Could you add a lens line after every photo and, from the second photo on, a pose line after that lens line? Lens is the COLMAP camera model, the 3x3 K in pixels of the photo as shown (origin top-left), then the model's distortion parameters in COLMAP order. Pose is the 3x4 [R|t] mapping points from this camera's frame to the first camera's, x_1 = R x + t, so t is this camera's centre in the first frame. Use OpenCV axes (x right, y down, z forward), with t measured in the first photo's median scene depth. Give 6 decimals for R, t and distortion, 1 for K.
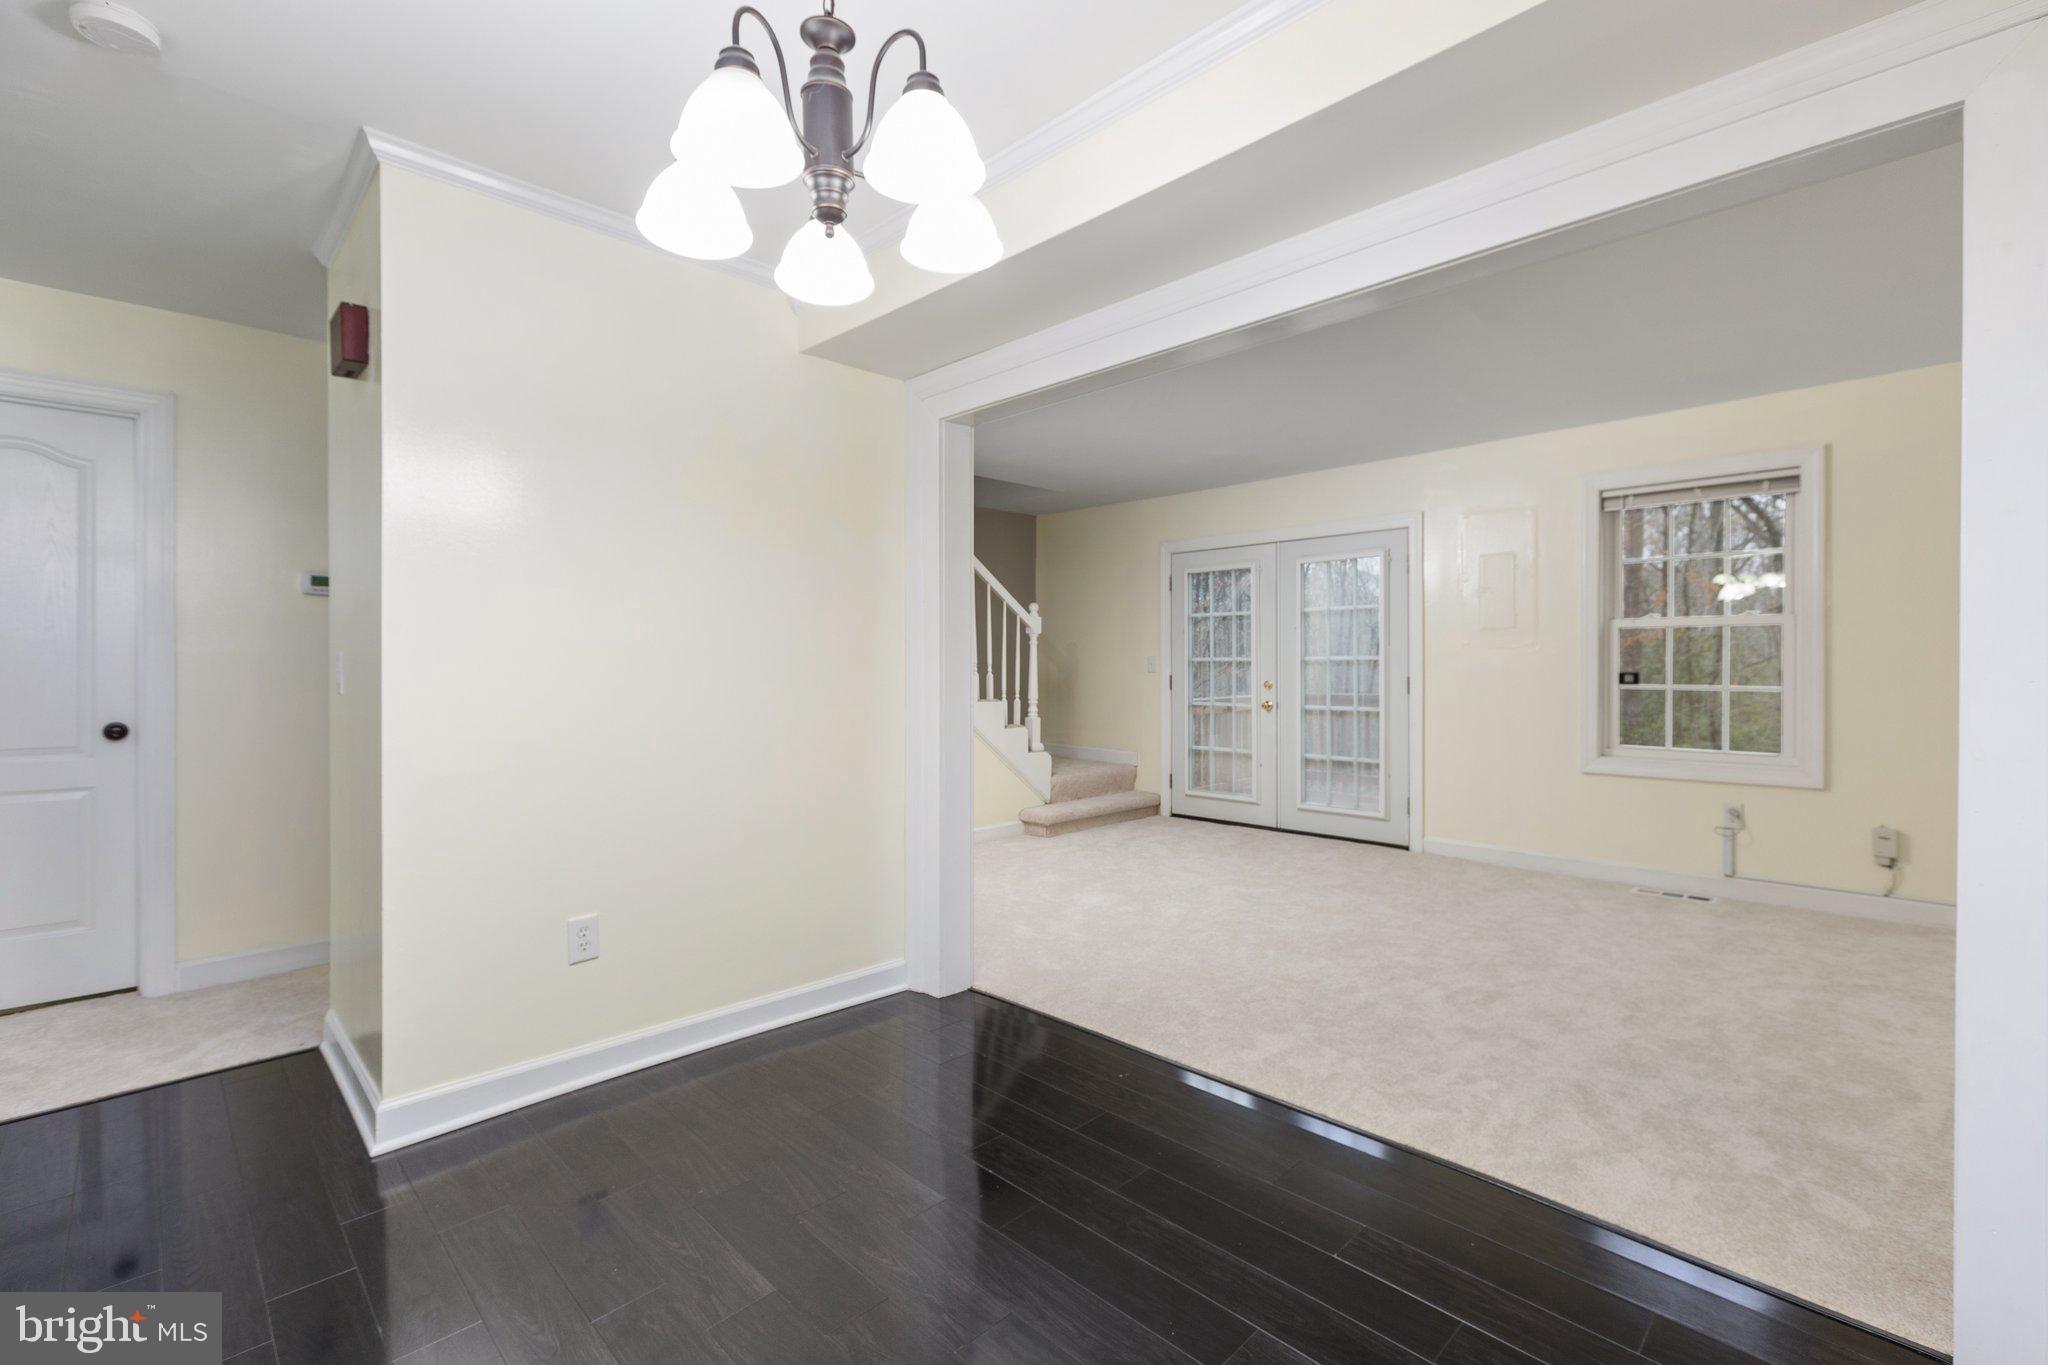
lens RADIAL K [[919.0, 0, 1024.0], [0, 919.0, 671.4], [0, 0, 1]] dist [-0.000749, -0.000205]
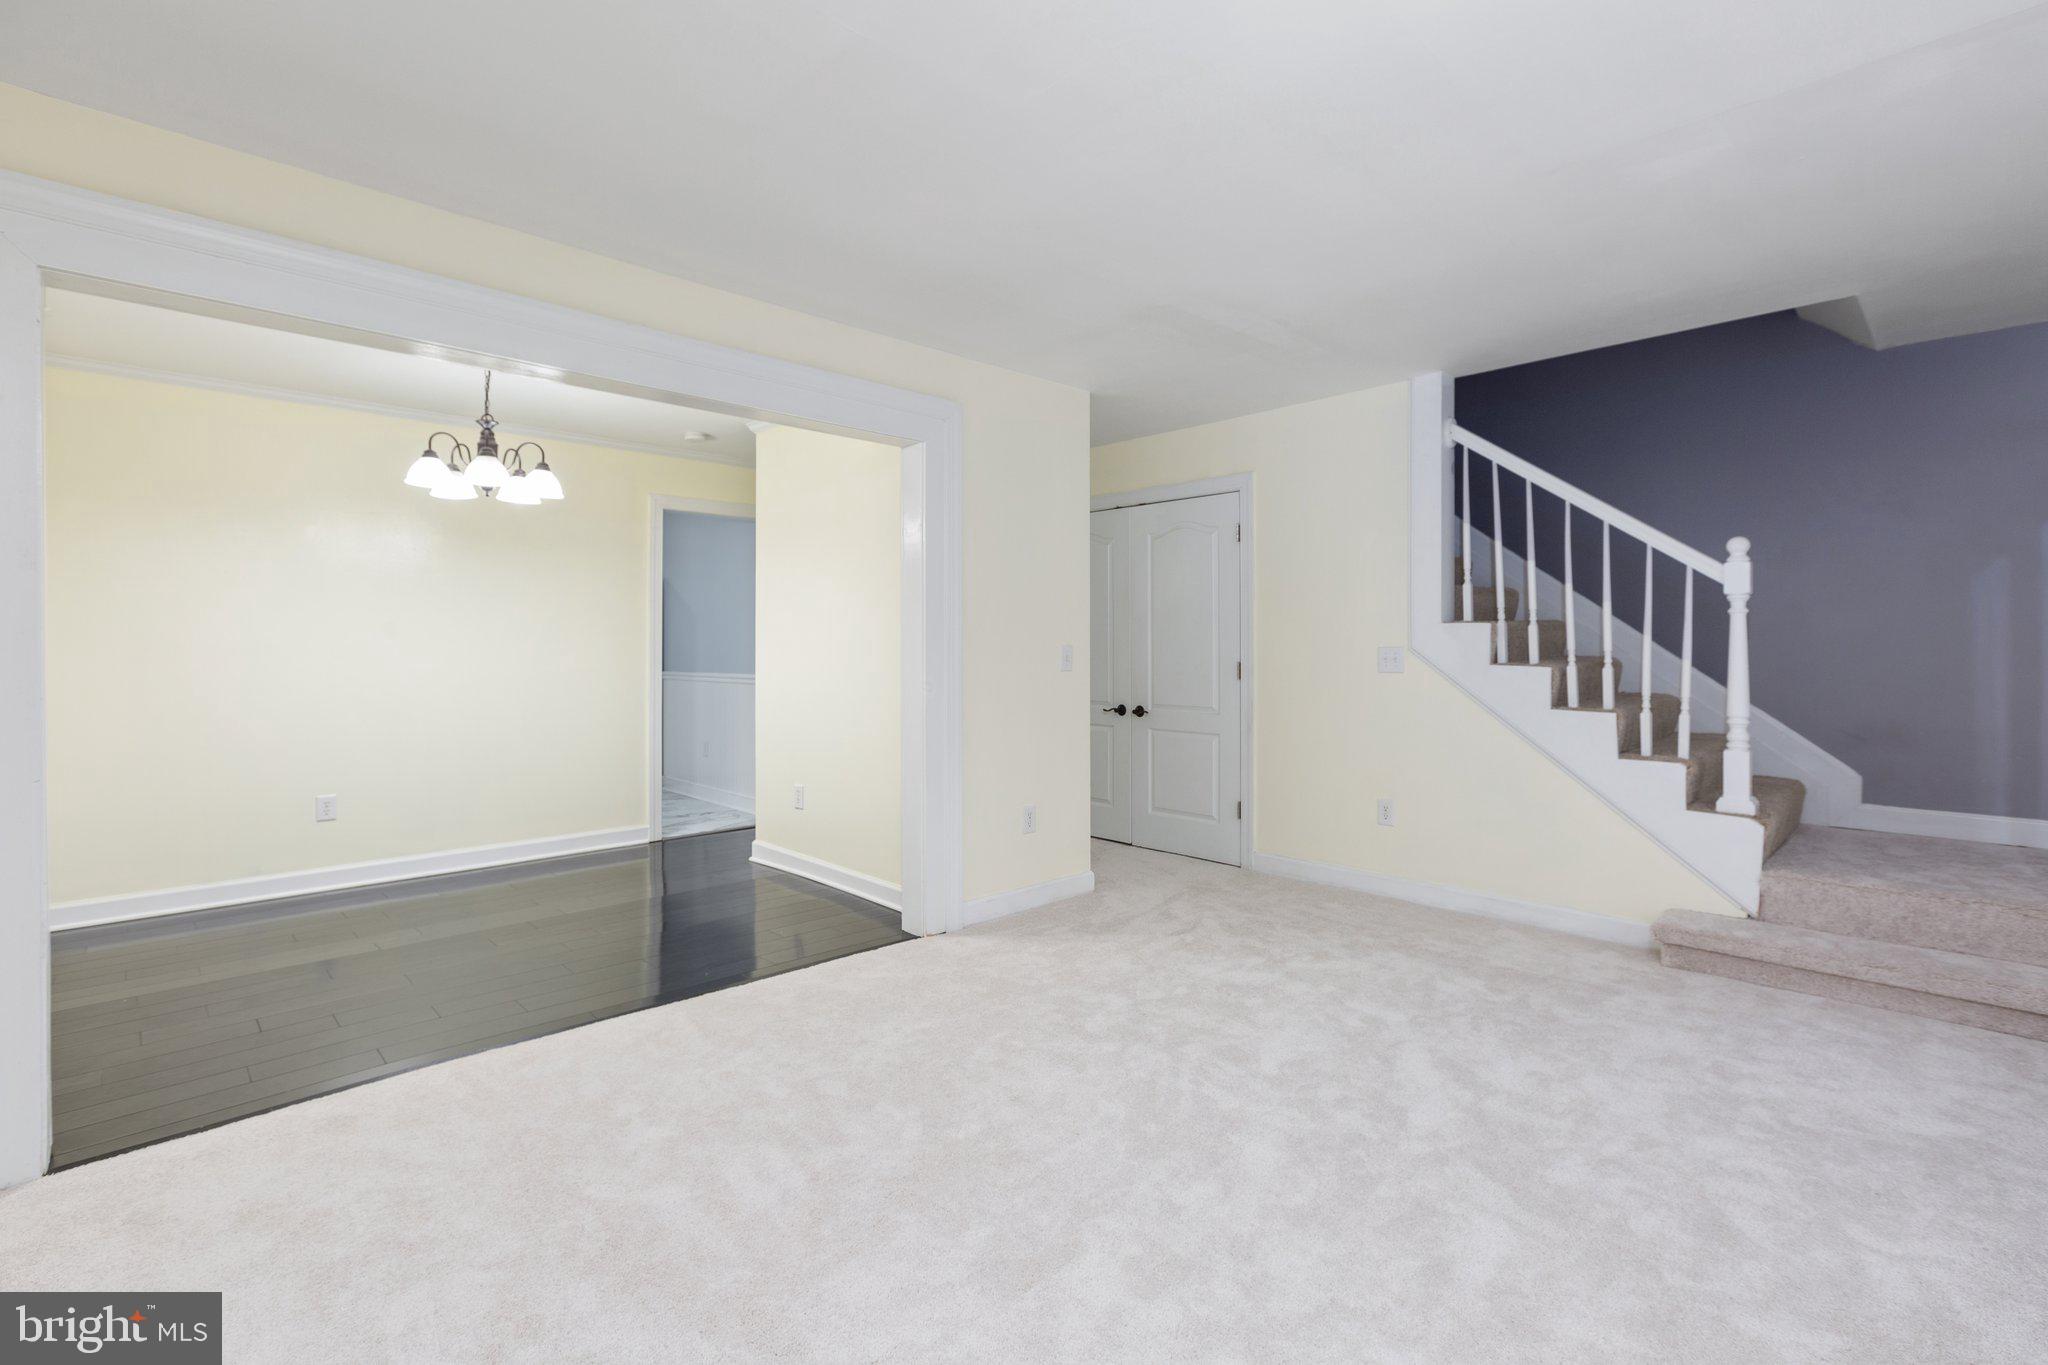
lens RADIAL K [[942.9, 0, 1017.5], [0, 942.9, 651.5], [0, 0, 1]] dist [0.018450, -0.000005]
pose [[-0.038670, 0.003412, -0.999246, 0.785792], [-0.002355, 0.999991, 0.003505, -0.012511], [0.999249, 0.002489, -0.038662, 0.812855]]
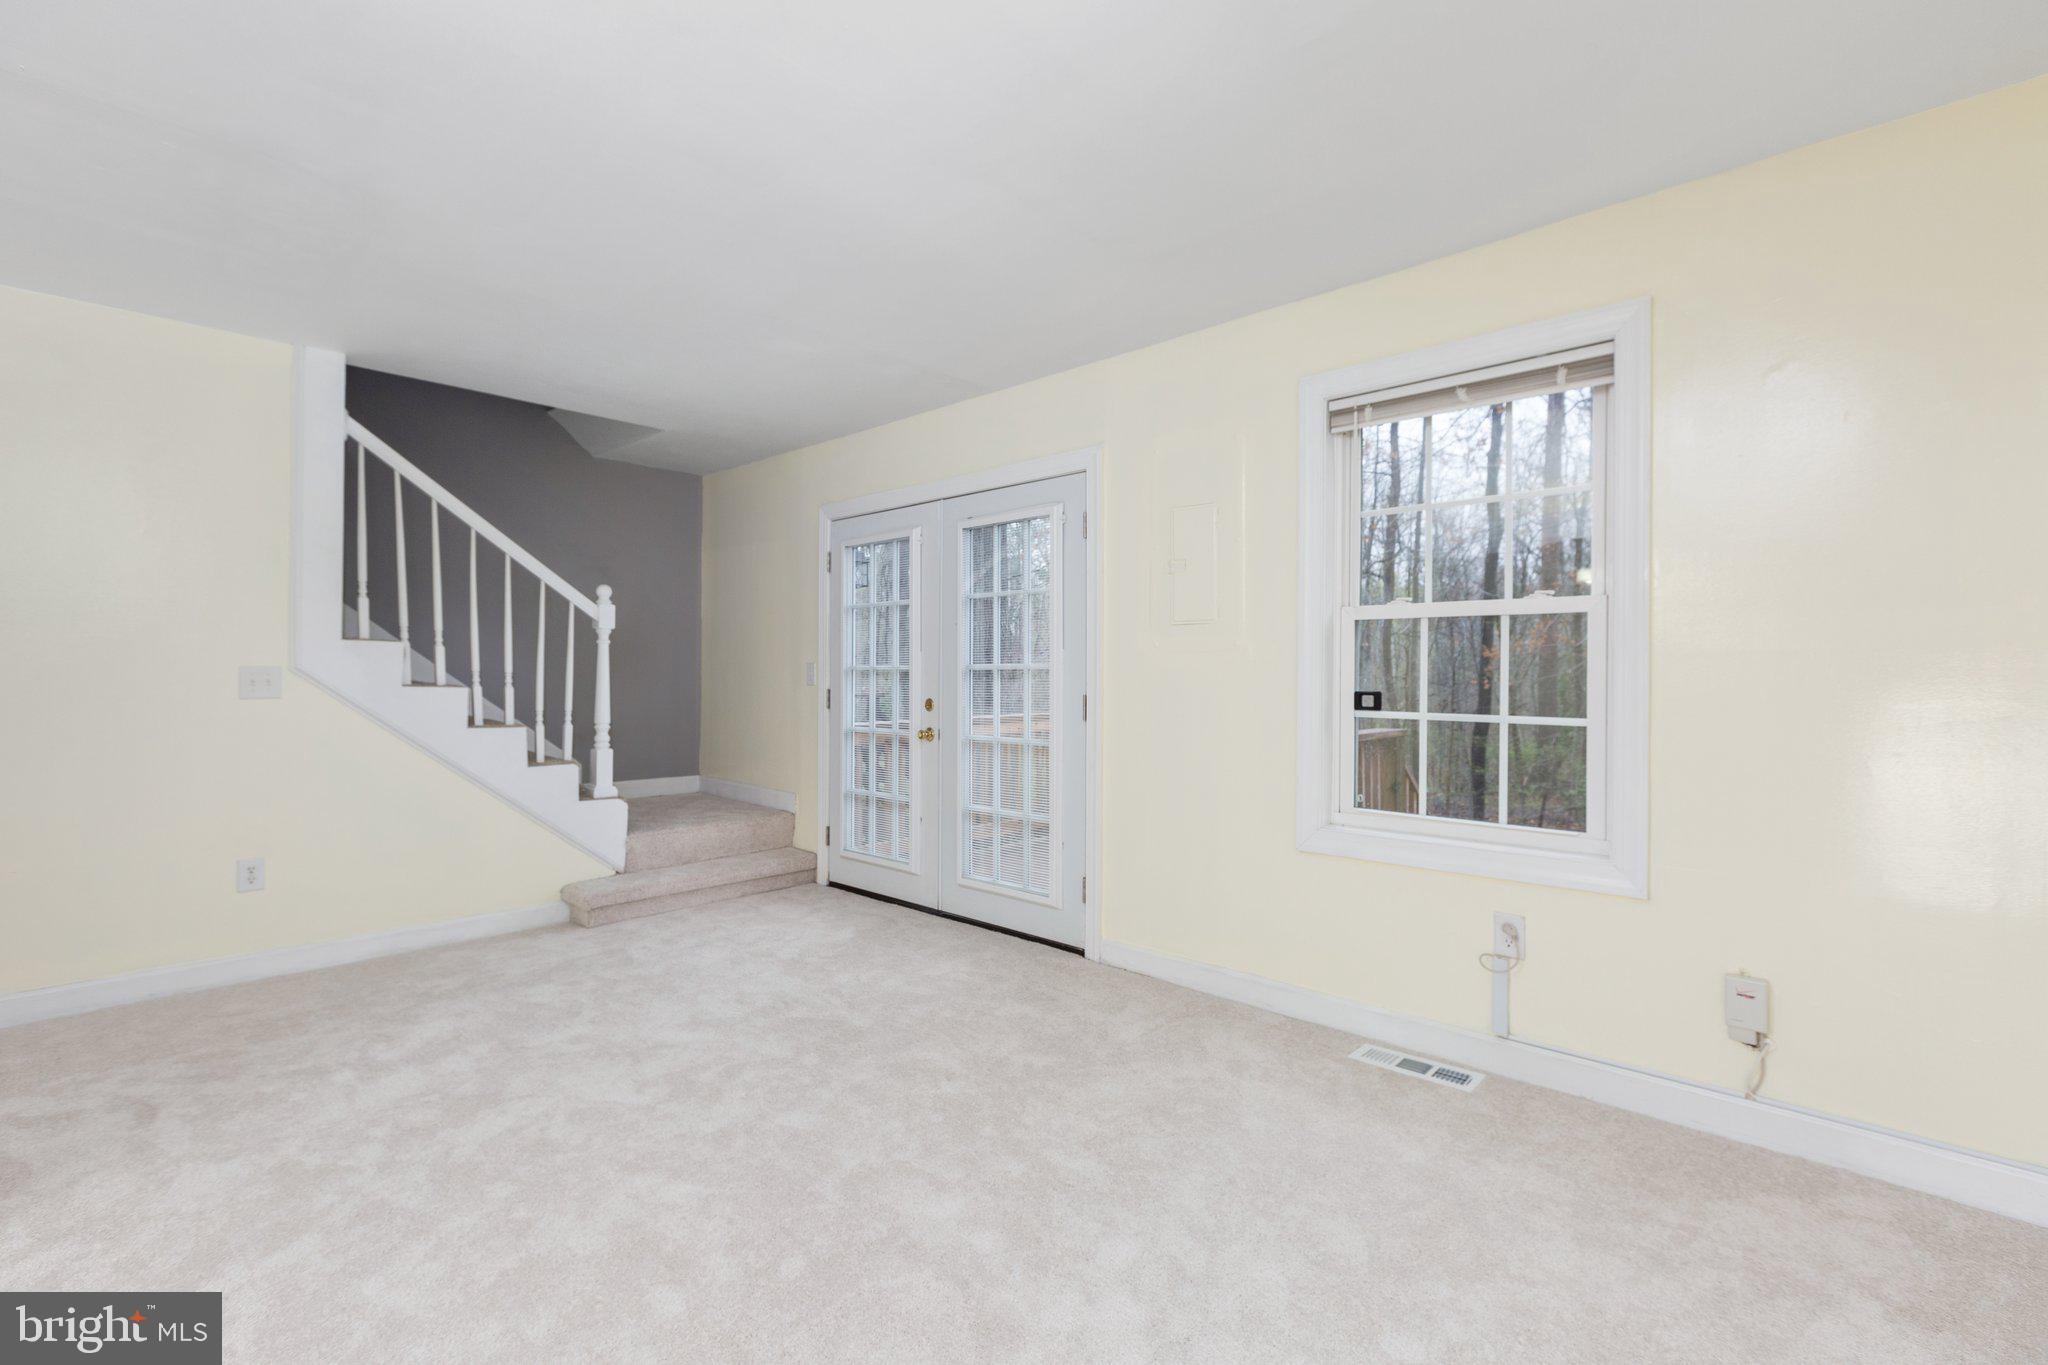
lens RADIAL K [[935.2, 0, 1024.0], [0, 935.2, 682.5], [0, 0, 1]] dist [0.001015, 0.000327]
pose [[0.999470, 0.003730, 0.032353, 0.412850], [-0.003890, 0.999980, 0.004900, -0.007582], [-0.032334, -0.005023, 0.999464, 0.381459]]
